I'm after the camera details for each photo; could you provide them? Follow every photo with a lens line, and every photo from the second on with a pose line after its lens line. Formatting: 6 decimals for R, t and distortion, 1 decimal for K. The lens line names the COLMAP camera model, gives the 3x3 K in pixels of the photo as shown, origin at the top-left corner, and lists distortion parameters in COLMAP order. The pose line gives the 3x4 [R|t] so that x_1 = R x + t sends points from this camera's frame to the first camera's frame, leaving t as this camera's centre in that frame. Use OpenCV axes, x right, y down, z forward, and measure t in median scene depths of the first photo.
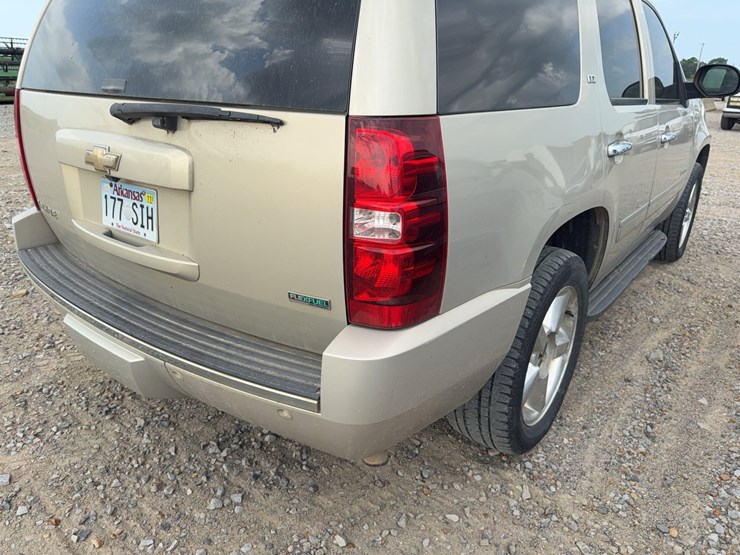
lens RADIAL K [[524.7, 0, 368.3], [0, 524.7, 281.9], [0, 0, 1]] dist [-0.004123, -0.008082]
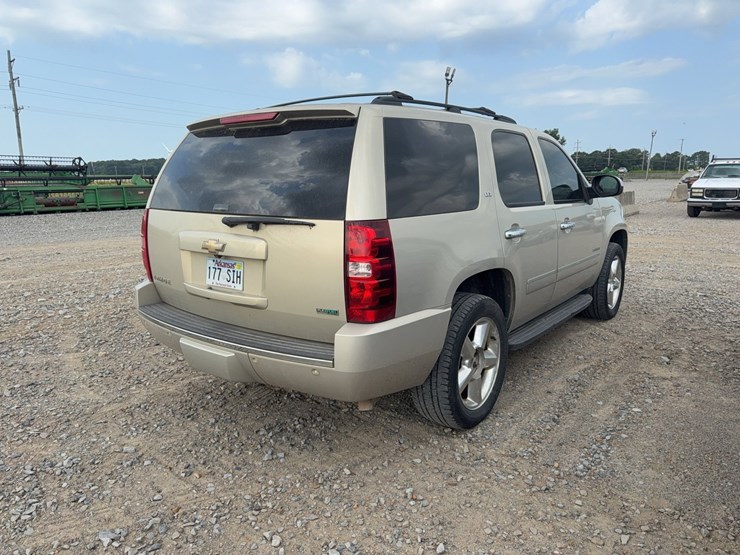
lens RADIAL K [[524.7, 0, 368.3], [0, 524.7, 281.9], [0, 0, 1]] dist [-0.004123, -0.008082]
pose [[0.999554, -0.028290, -0.009615, 0.044330], [0.026139, 0.983805, -0.177328, 0.201092], [0.014476, 0.176997, 0.984105, -0.685489]]
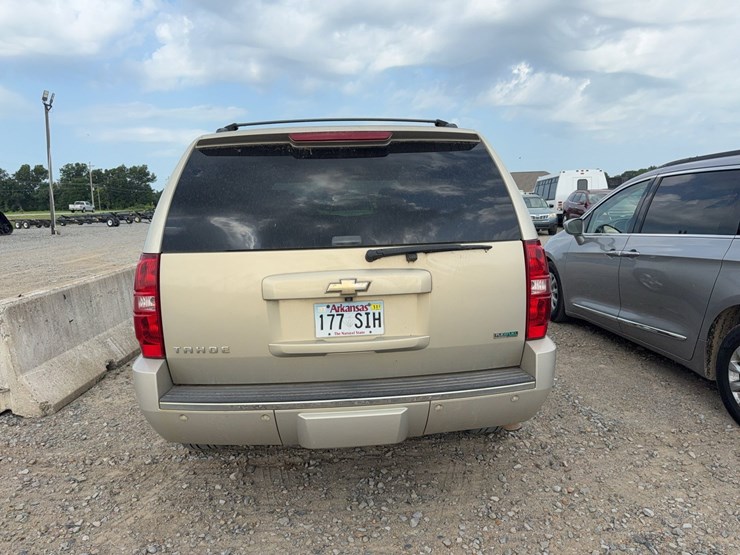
lens RADIAL K [[524.7, 0, 368.3], [0, 524.7, 281.9], [0, 0, 1]] dist [-0.004123, -0.008082]
pose [[0.736945, -0.139322, 0.661439, -1.258081], [0.288369, 0.949815, -0.121224, -0.041698], [-0.611355, 0.280074, 0.740137, -0.129909]]
